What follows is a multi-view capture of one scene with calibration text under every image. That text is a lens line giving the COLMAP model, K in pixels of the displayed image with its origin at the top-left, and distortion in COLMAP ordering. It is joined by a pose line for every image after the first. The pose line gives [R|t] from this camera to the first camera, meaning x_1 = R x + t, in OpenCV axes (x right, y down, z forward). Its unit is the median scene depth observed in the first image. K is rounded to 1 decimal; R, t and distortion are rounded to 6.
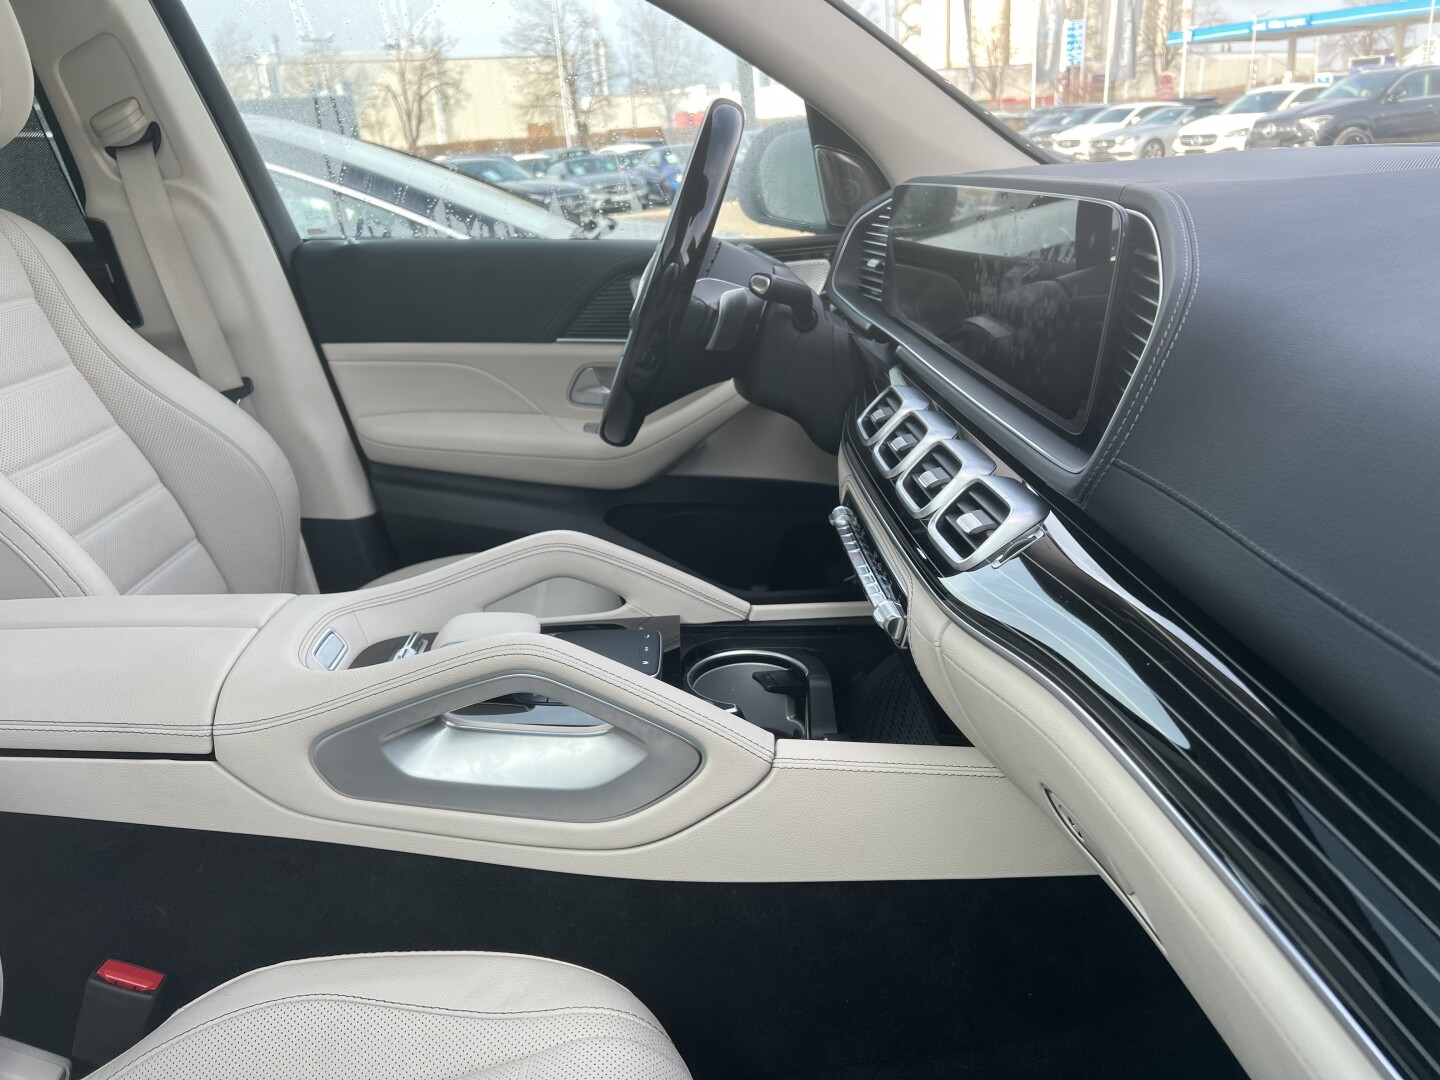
lens RADIAL K [[1099.5, 0, 712.2], [0, 1099.5, 546.9], [0, 0, 1]] dist [0.057181, -0.072690]
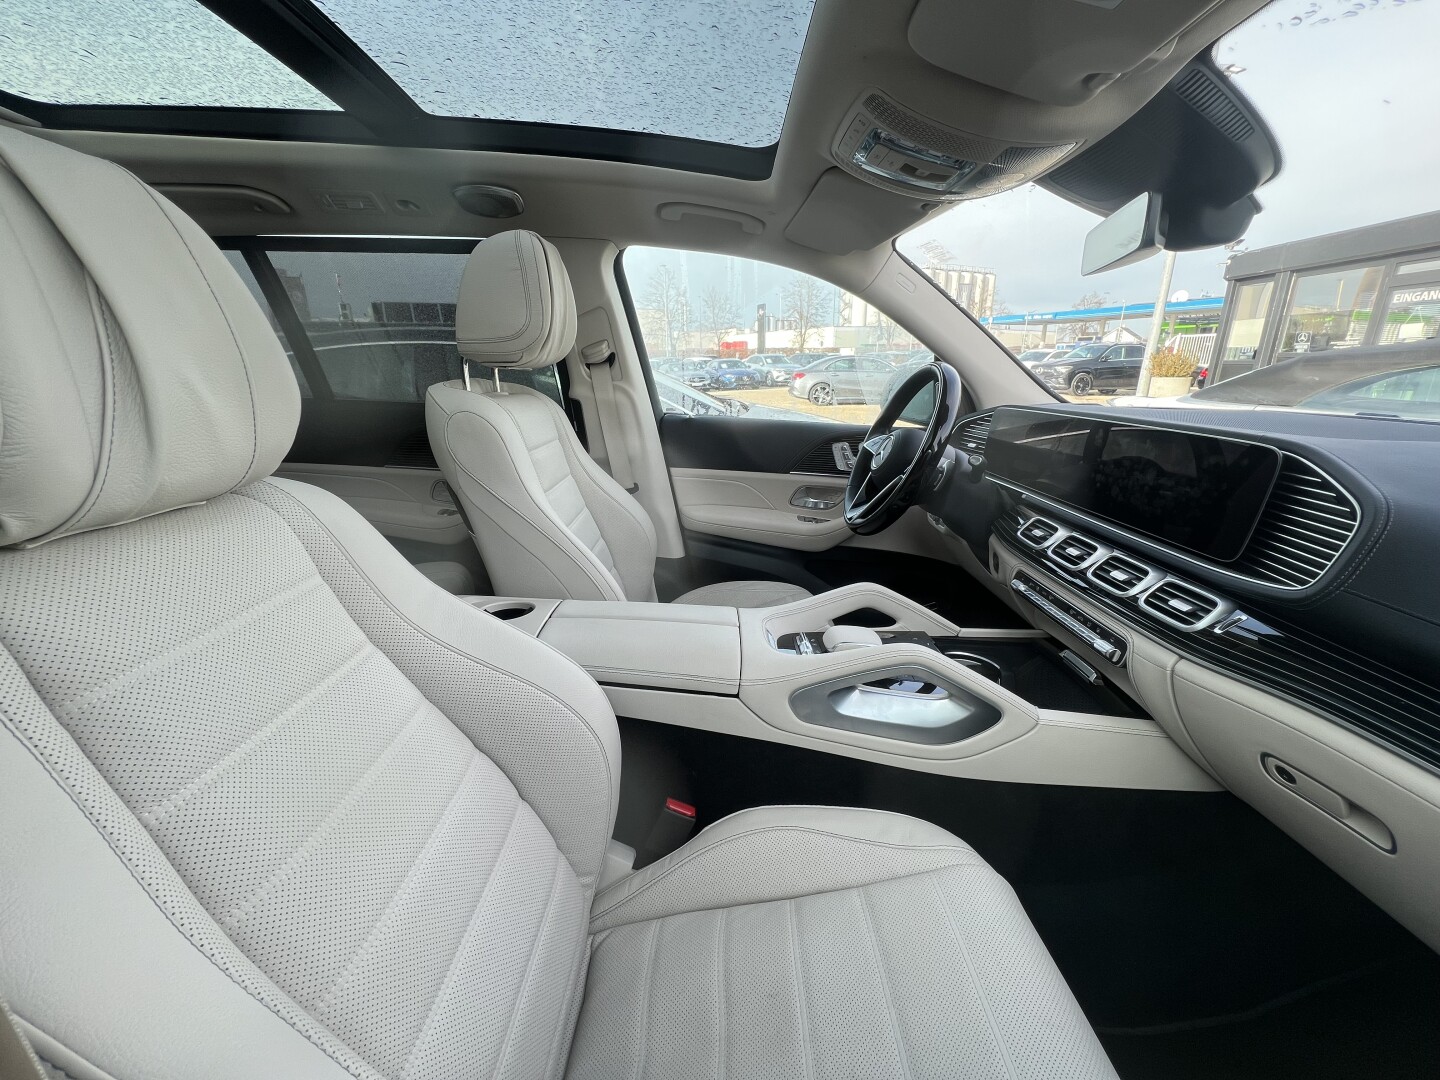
lens RADIAL K [[582.4, 0, 717.2], [0, 582.4, 542.9], [0, 0, 1]] dist [-0.002743, -0.000610]
pose [[0.997566, 0.067251, -0.018398, -0.280067], [-0.067961, 0.996837, -0.041205, -0.017497], [0.015569, 0.042355, 0.998981, -0.008964]]
